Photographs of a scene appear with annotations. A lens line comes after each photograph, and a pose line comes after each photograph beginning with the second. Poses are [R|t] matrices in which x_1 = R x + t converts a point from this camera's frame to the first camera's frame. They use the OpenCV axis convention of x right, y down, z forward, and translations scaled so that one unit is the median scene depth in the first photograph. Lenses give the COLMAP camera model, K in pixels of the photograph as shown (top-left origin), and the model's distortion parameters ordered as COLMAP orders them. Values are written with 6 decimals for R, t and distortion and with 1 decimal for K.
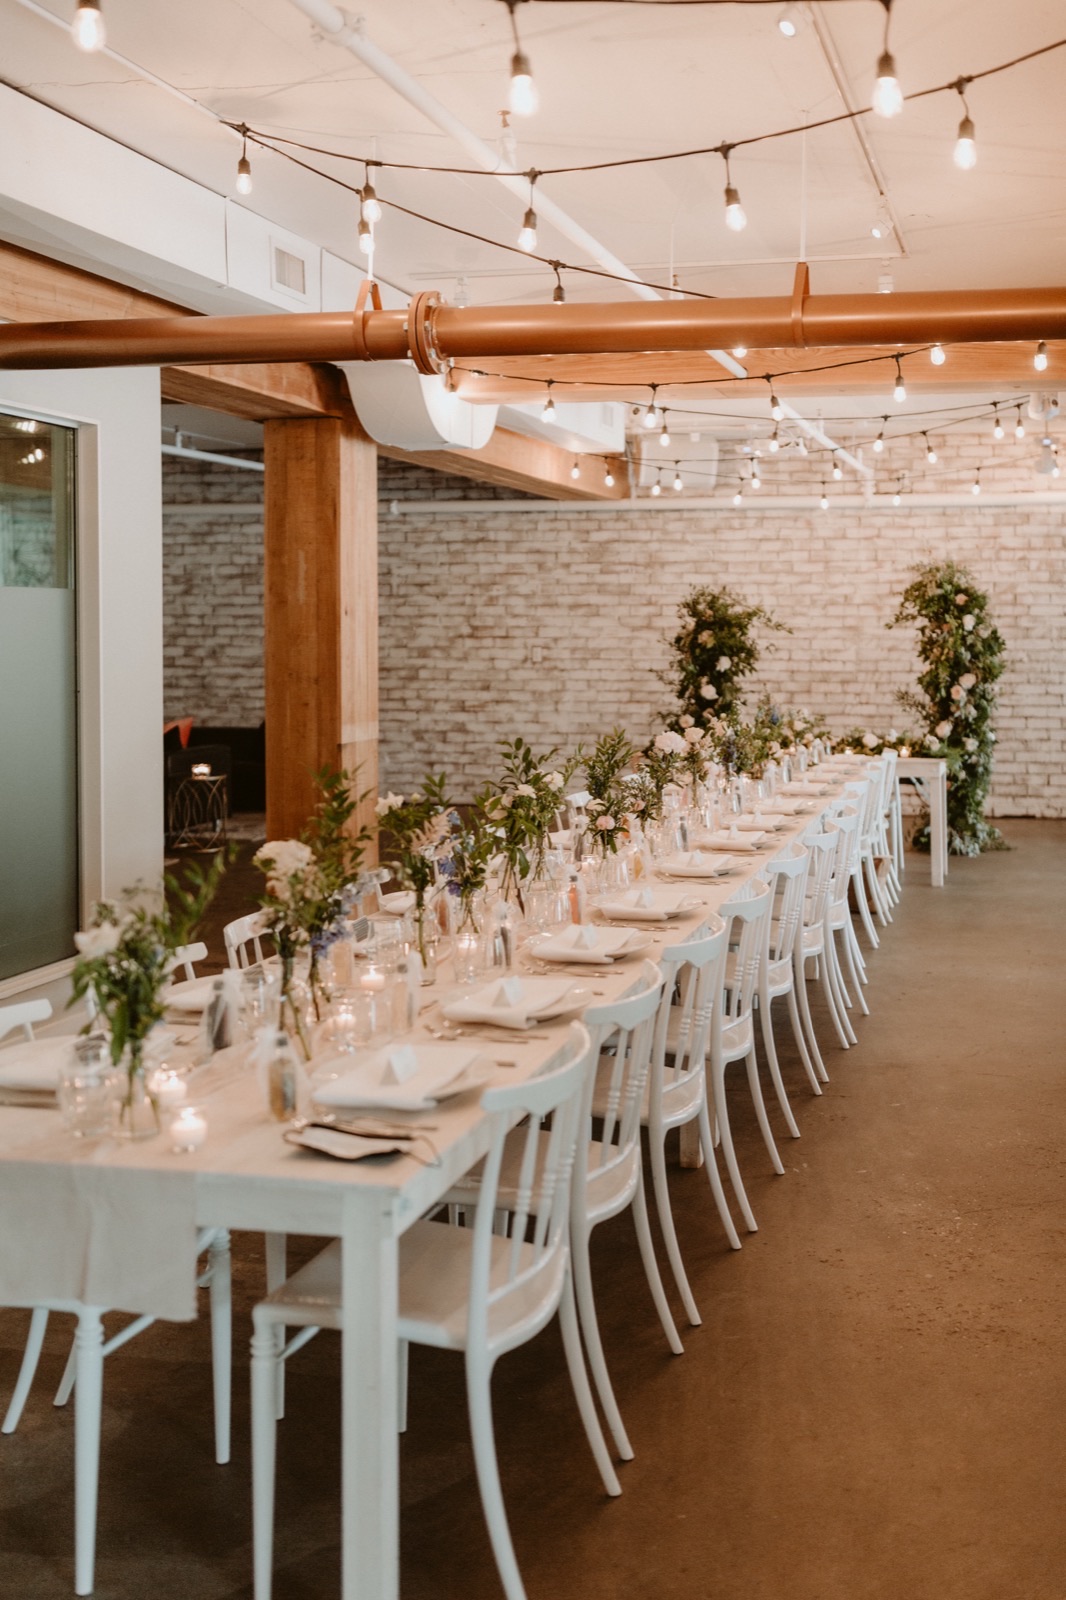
lens RADIAL K [[1984.0, 0, 618.2], [0, 1984.0, 770.5], [0, 0, 1]] dist [0.007105, 0.038234]
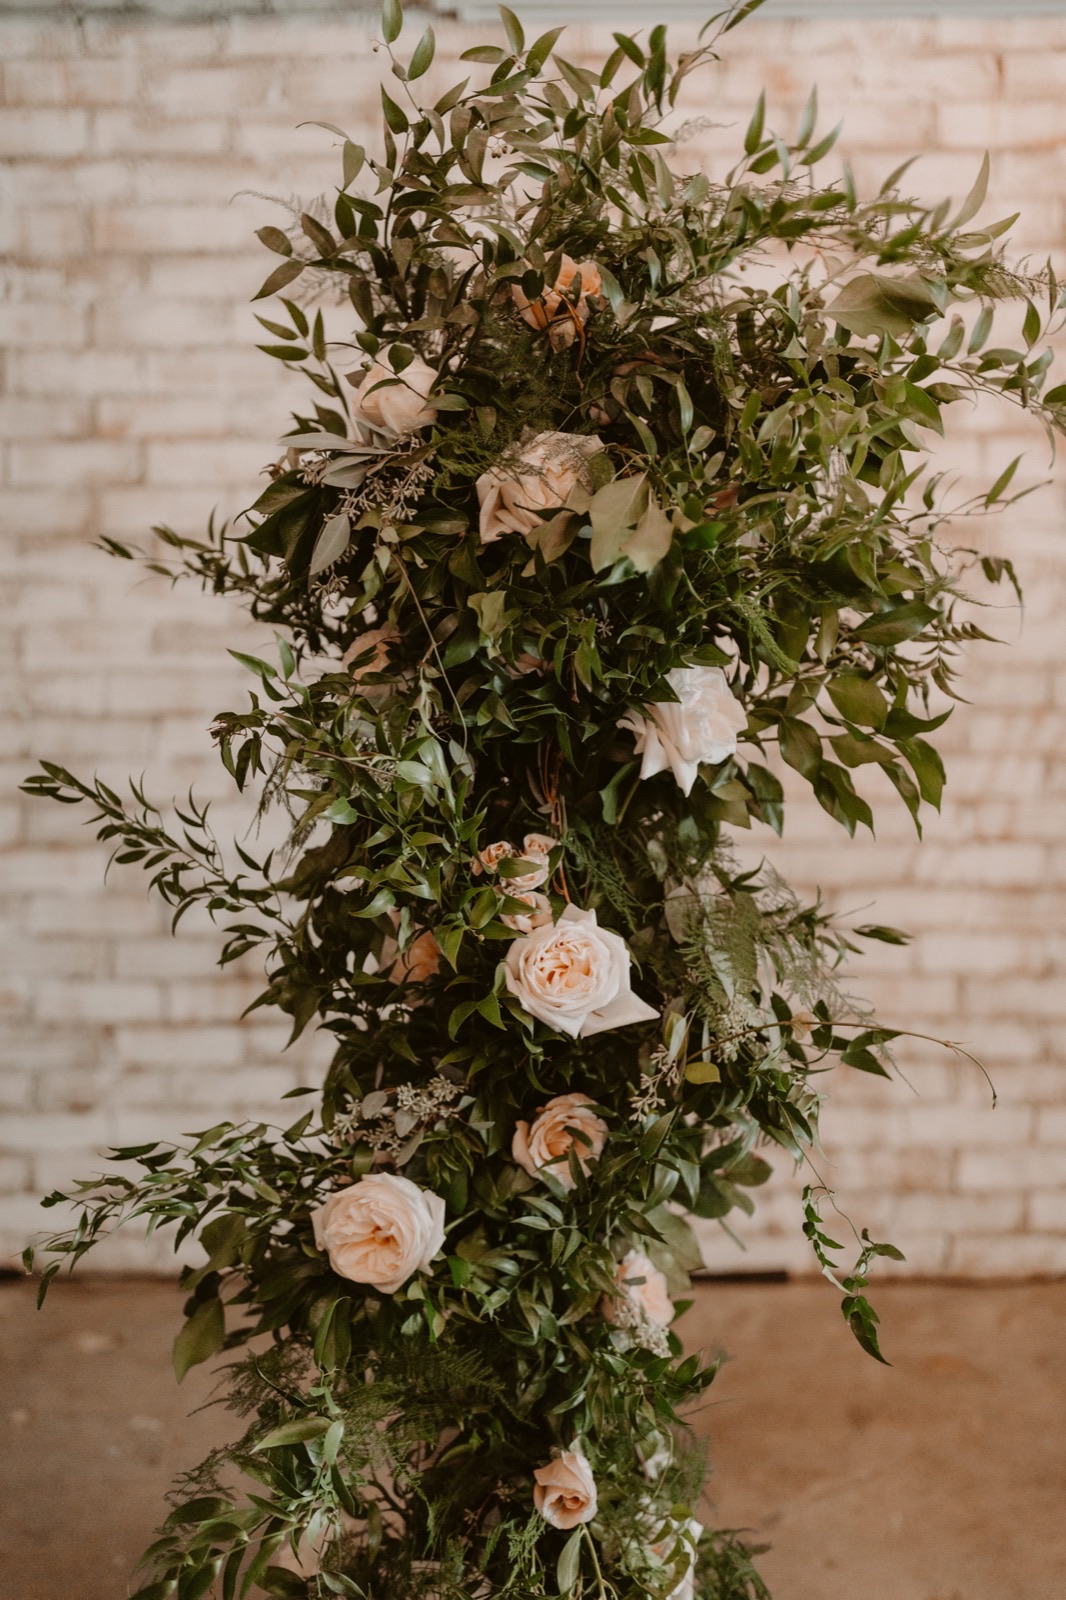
lens RADIAL K [[1984.0, 0, 618.2], [0, 1984.0, 770.5], [0, 0, 1]] dist [0.007105, 0.038234]
pose [[0.968811, -0.025003, 0.246536, 0.017611], [0.024036, 0.999687, 0.006928, -0.045059], [-0.246632, -0.000786, 0.969109, 0.770496]]
